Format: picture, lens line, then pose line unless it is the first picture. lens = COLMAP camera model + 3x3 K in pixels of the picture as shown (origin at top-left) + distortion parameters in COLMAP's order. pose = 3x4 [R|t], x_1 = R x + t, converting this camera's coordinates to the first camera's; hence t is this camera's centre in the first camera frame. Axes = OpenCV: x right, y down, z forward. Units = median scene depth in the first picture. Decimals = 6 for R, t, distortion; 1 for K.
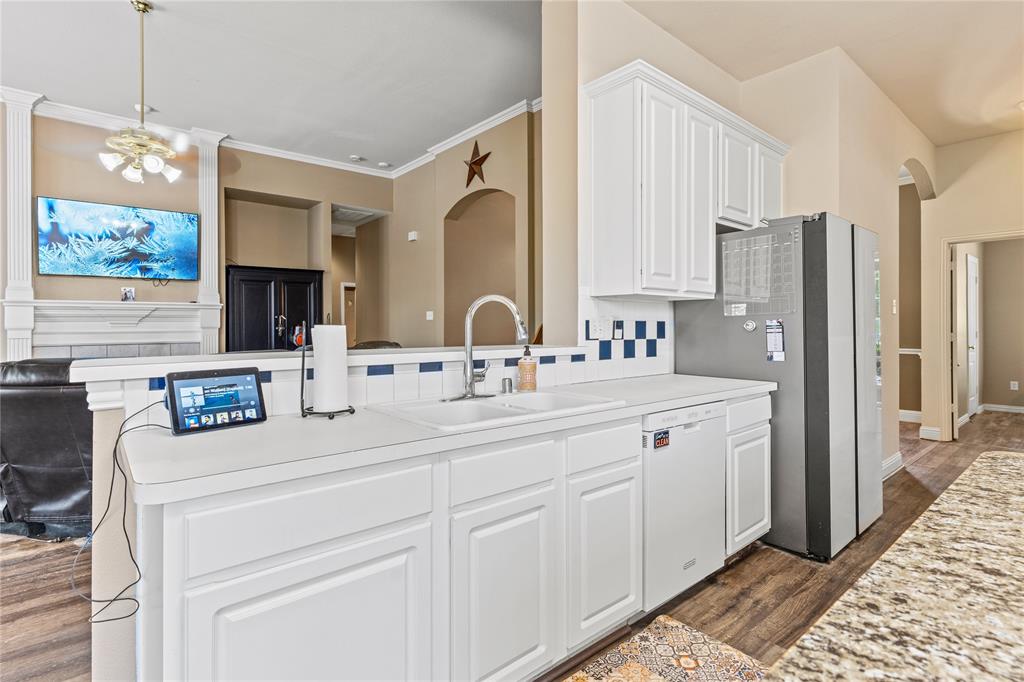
lens RADIAL K [[493.0, 0, 516.3], [0, 493.0, 332.8], [0, 0, 1]] dist [0.004294, -0.000868]
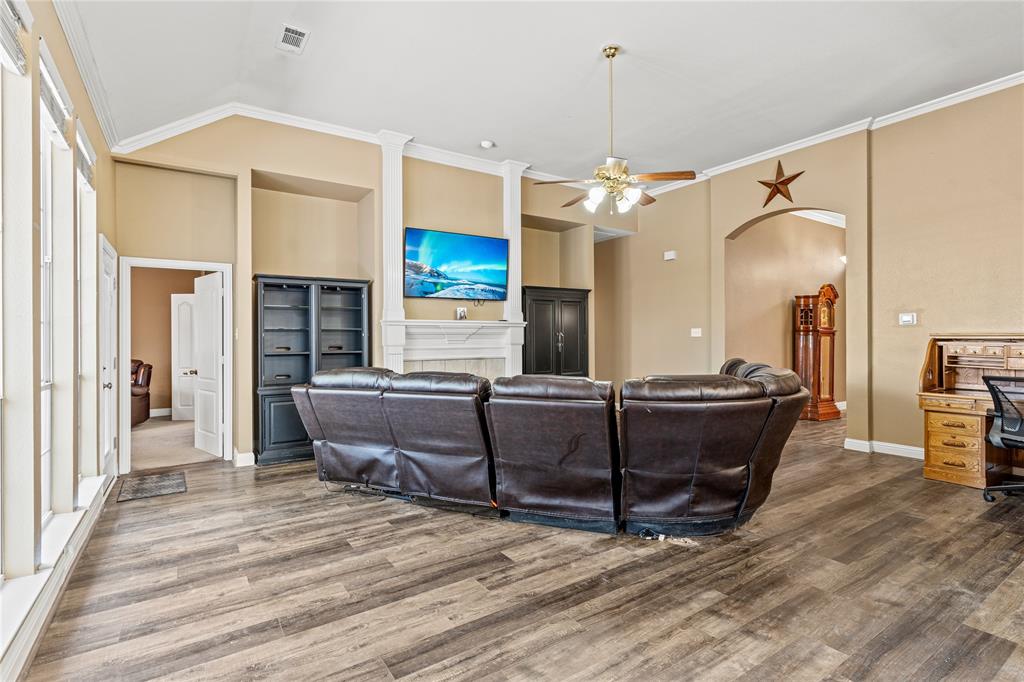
lens RADIAL K [[493.0, 0, 512.3], [0, 493.0, 338.2], [0, 0, 1]] dist [0.004294, -0.000868]
pose [[0.992479, 0.002788, -0.122386, -0.506897], [-0.004831, 0.999854, -0.016399, -0.006060], [0.122323, 0.016867, 0.992347, -0.068484]]
